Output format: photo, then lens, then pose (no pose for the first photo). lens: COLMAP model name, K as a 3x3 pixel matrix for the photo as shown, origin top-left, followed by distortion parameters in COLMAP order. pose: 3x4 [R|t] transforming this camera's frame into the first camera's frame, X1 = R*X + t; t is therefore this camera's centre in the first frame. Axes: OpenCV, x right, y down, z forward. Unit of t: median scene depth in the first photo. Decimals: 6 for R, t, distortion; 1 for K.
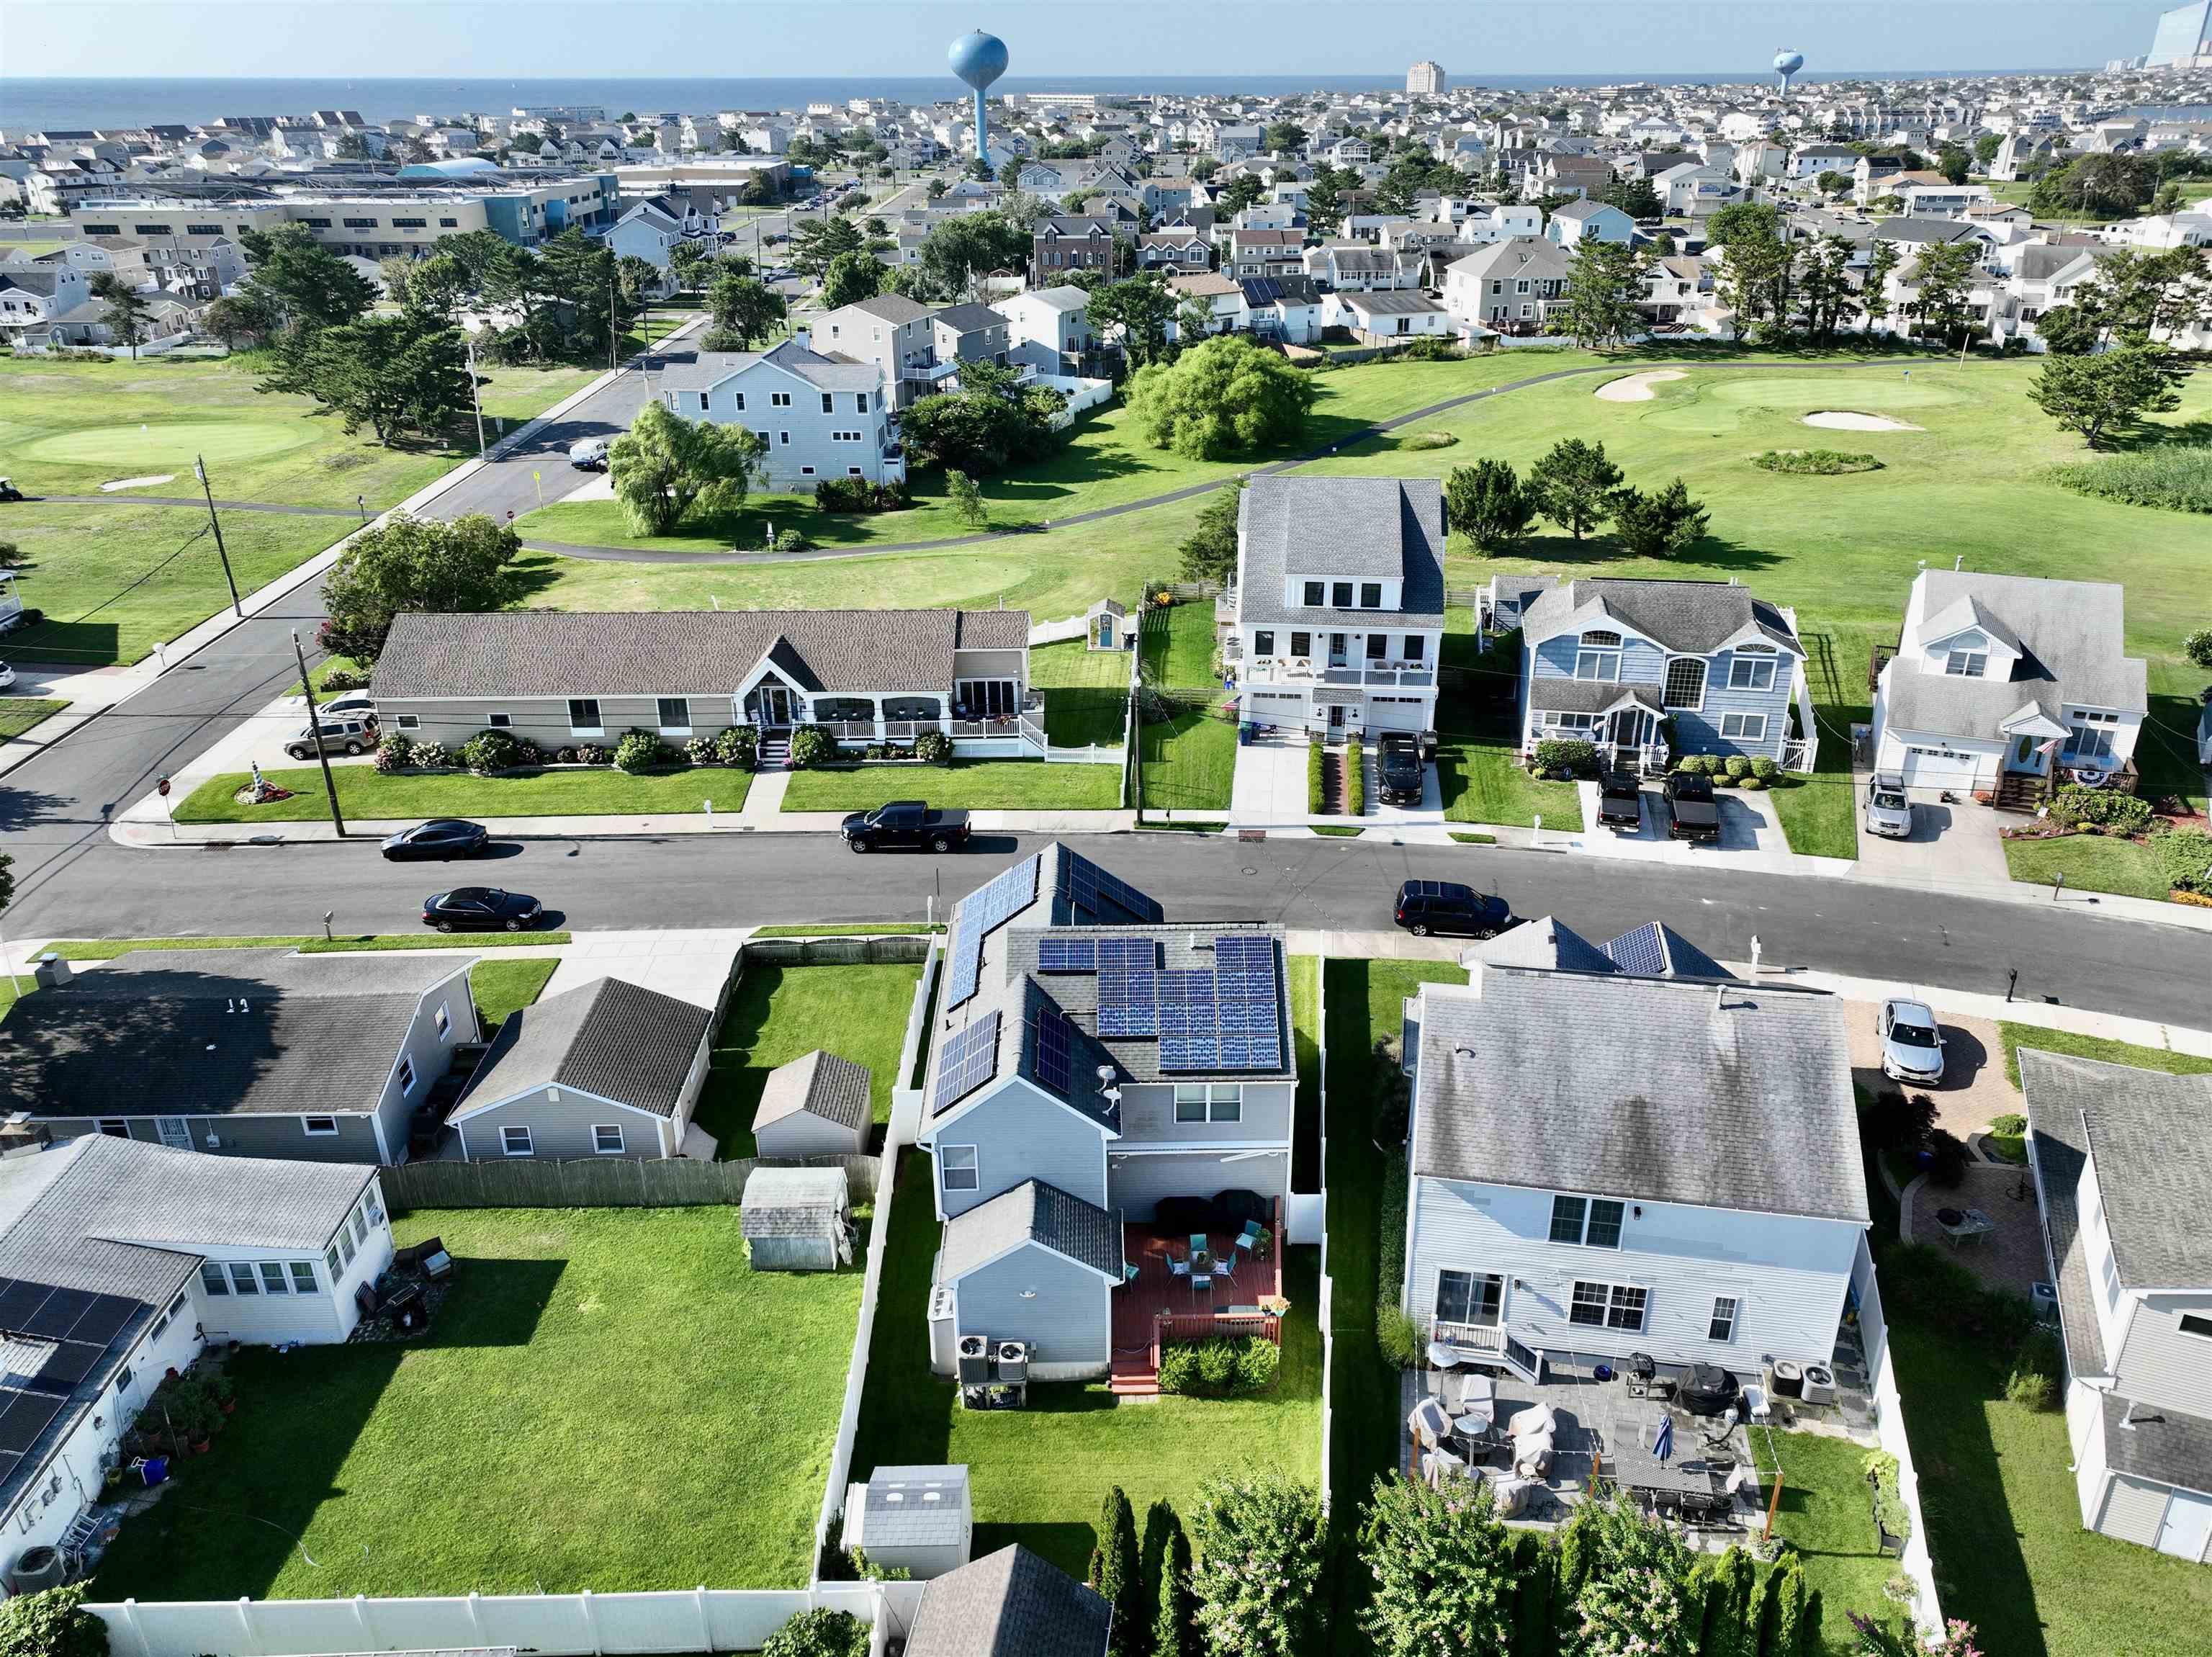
lens RADIAL K [[1602.4, 0, 1134.4], [0, 1602.4, 822.4], [0, 0, 1]] dist [0.007527, 0.006846]
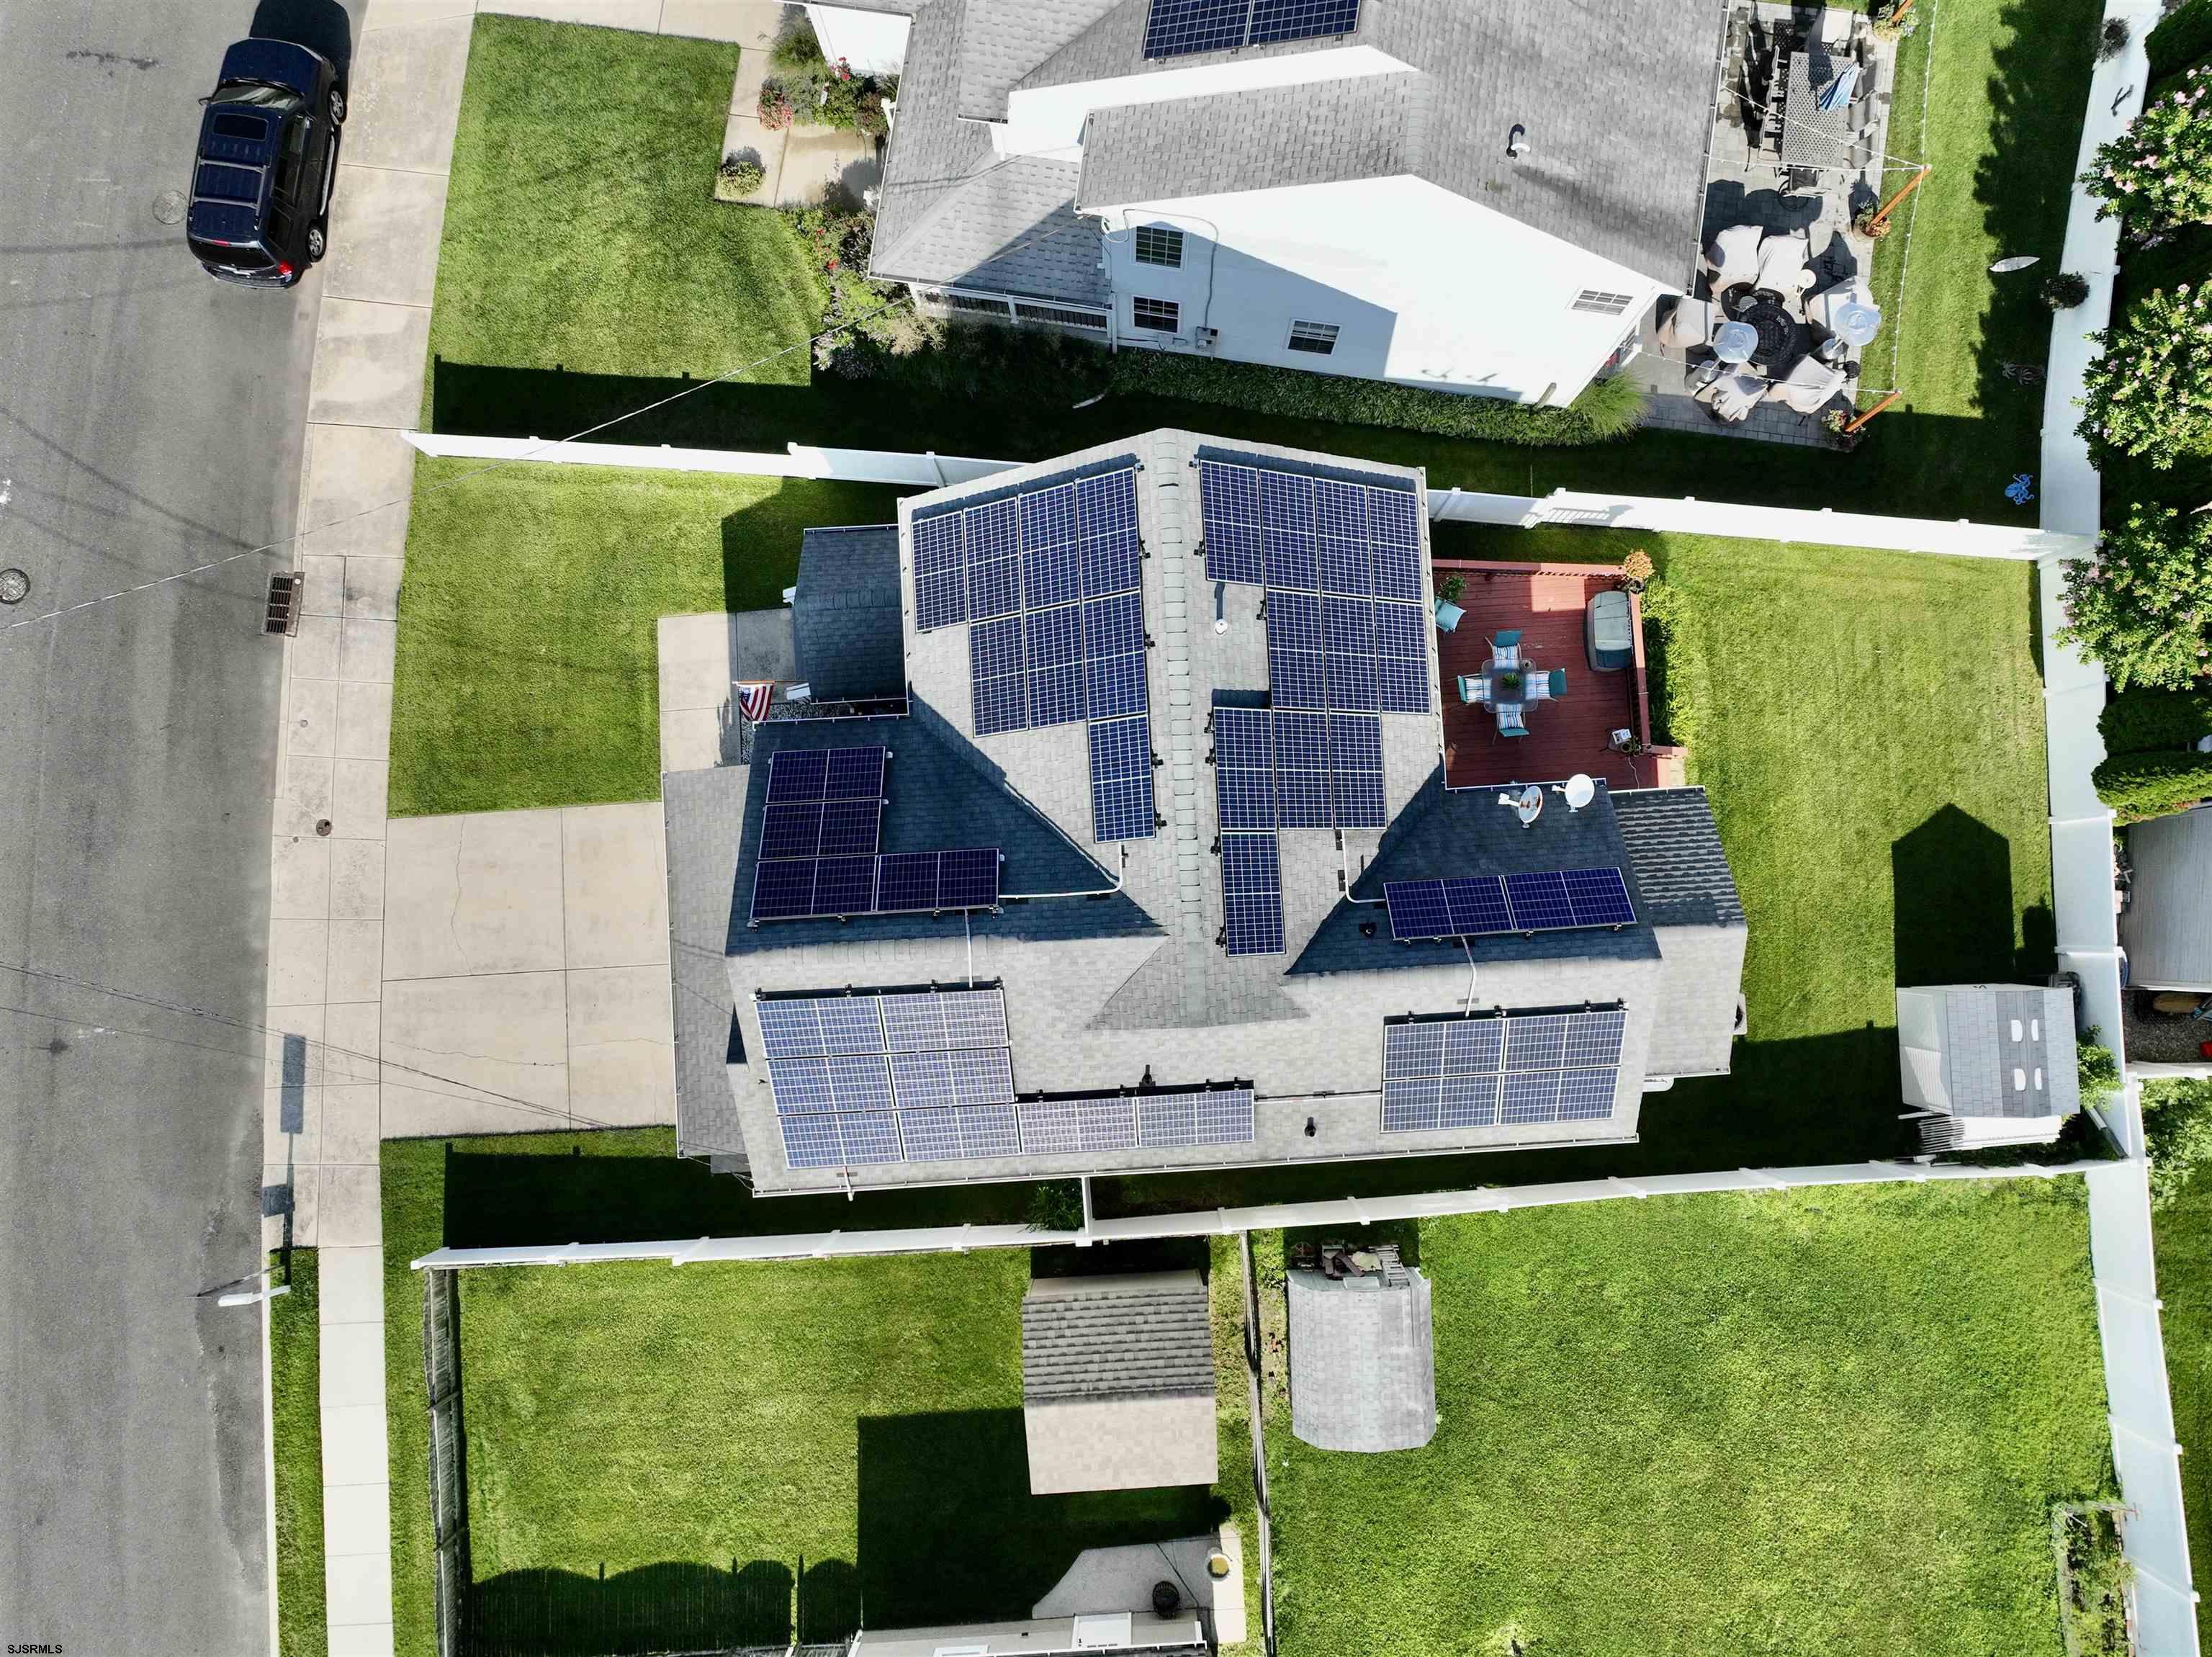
lens RADIAL K [[1602.4, 0, 1120.7], [0, 1602.4, 817.8], [0, 0, 1]] dist [0.007527, 0.006846]
pose [[-0.035304, -0.996254, 0.078937, -0.035602], [0.425912, 0.056456, 0.903002, -0.230945], [-0.904076, 0.065500, 0.422323, 0.534928]]
